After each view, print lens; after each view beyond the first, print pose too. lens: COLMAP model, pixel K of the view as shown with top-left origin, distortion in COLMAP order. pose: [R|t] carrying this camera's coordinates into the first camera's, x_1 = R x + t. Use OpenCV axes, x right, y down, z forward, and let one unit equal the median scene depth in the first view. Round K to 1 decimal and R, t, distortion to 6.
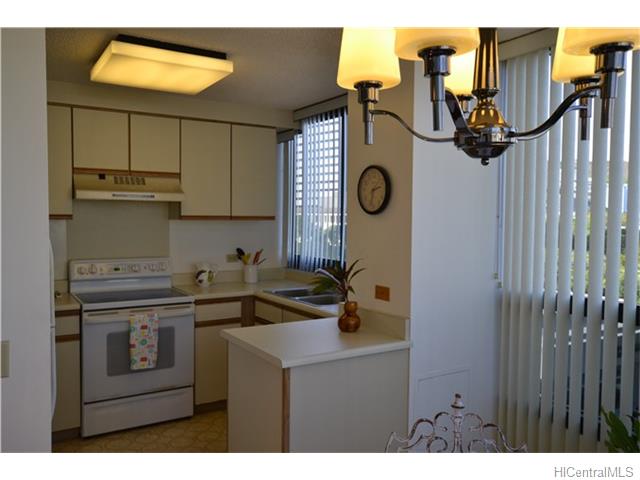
lens RADIAL K [[505.1, 0, 319.7], [0, 505.1, 245.7], [0, 0, 1]] dist [-0.009644, 0.000339]
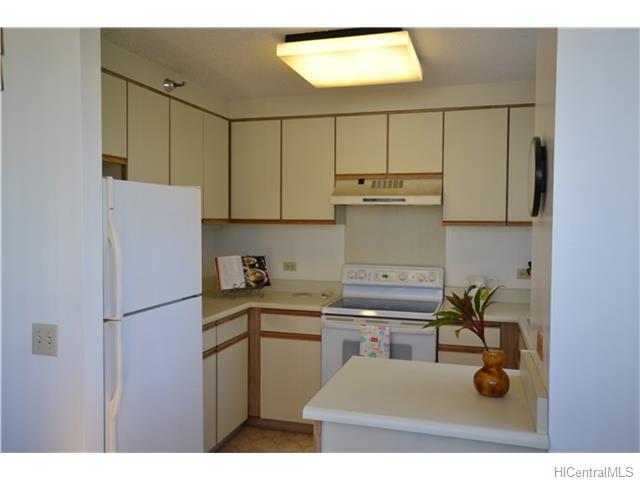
lens RADIAL K [[561.5, 0, 319.6], [0, 561.5, 233.7], [0, 0, 1]] dist [-0.001026, -0.006539]
pose [[0.655883, 0.014852, -0.754716, 0.343775], [-0.044296, 0.998841, -0.018840, -0.009802], [0.753561, 0.045788, 0.655781, 0.214204]]
